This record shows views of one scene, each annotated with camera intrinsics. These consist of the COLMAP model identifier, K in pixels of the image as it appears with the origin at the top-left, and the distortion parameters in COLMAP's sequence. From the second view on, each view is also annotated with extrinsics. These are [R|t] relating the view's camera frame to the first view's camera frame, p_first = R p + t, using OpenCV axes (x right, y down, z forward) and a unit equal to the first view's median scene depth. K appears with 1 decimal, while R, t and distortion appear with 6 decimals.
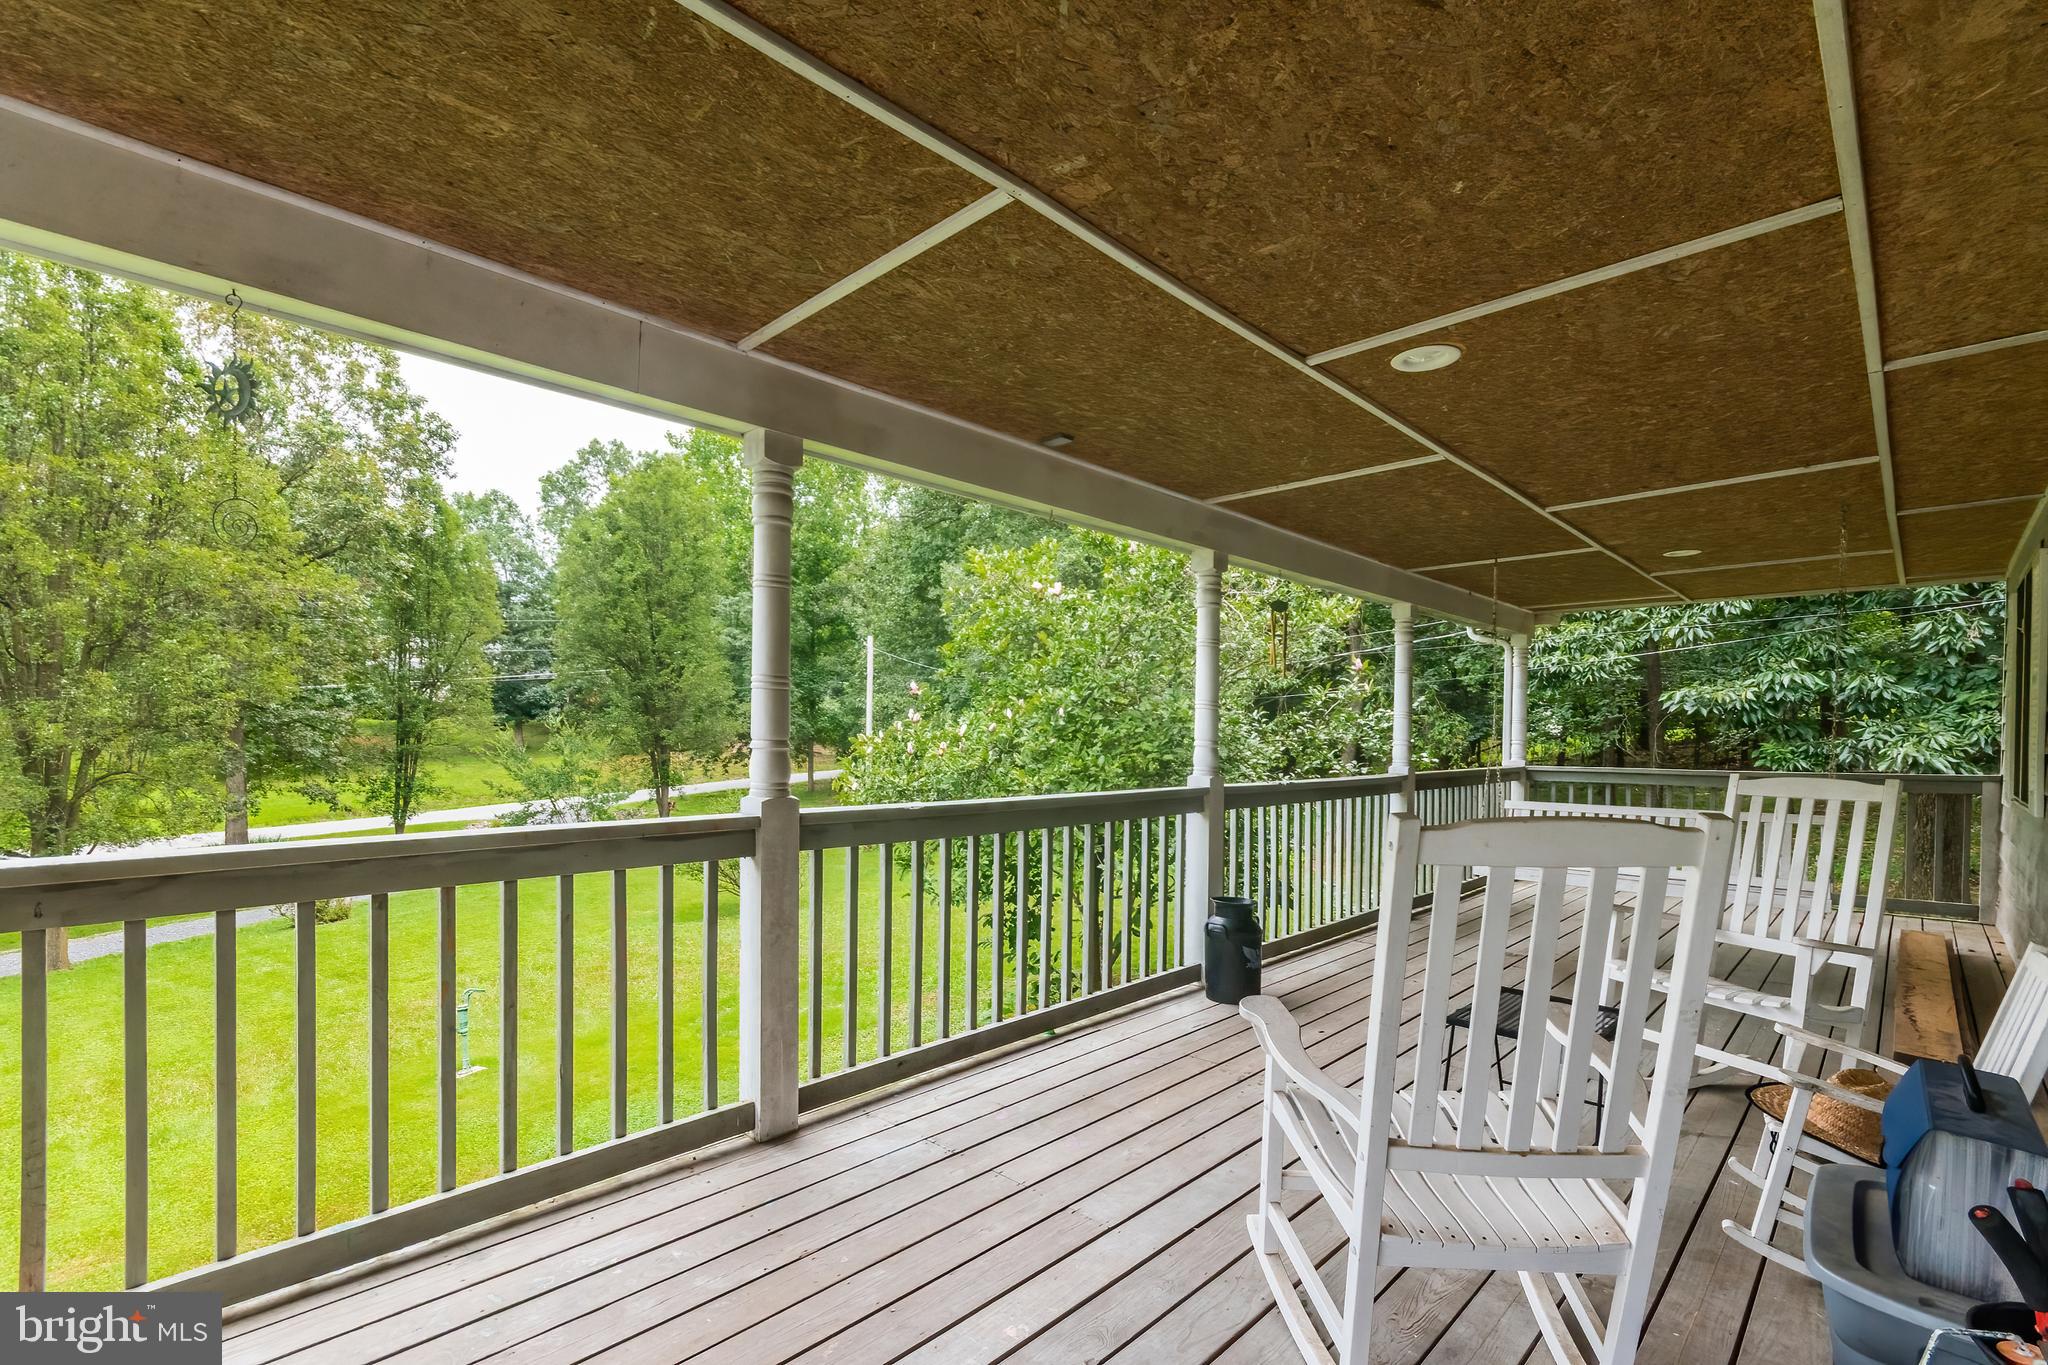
lens RADIAL K [[905.7, 0, 1027.5], [0, 905.7, 728.1], [0, 0, 1]] dist [0.000149, 0.000011]
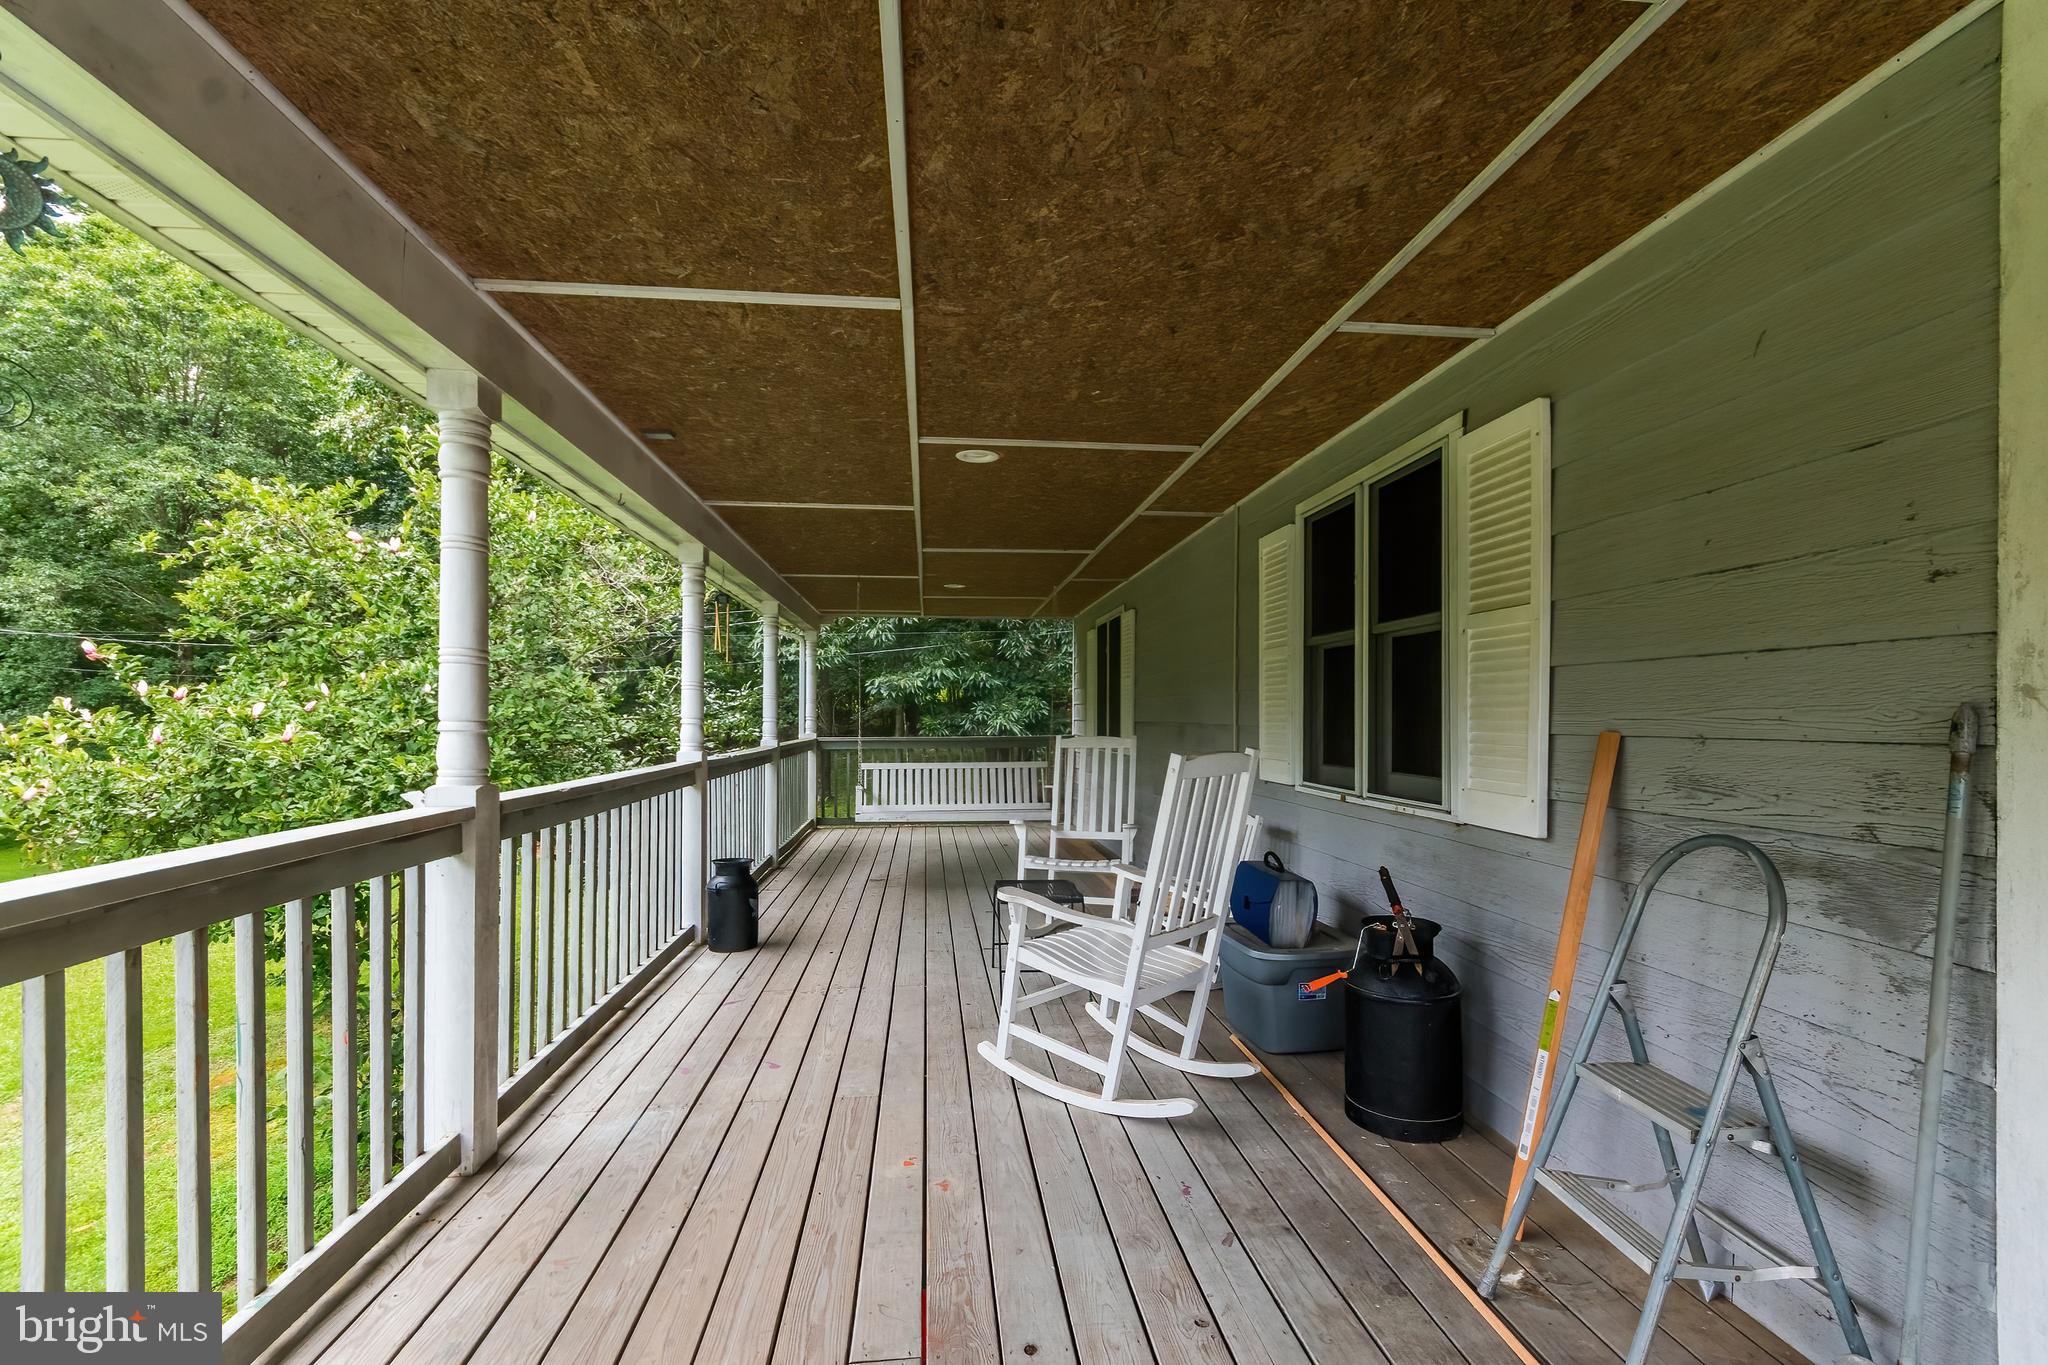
lens RADIAL K [[895.0, 0, 1009.8], [0, 895.0, 690.9], [0, 0, 1]] dist [0.002564, 0.000094]
pose [[0.646563, 0.014254, 0.762728, -0.503837], [-0.001311, 0.999845, -0.017574, -0.001933], [-0.762860, 0.010363, 0.646481, 0.019980]]
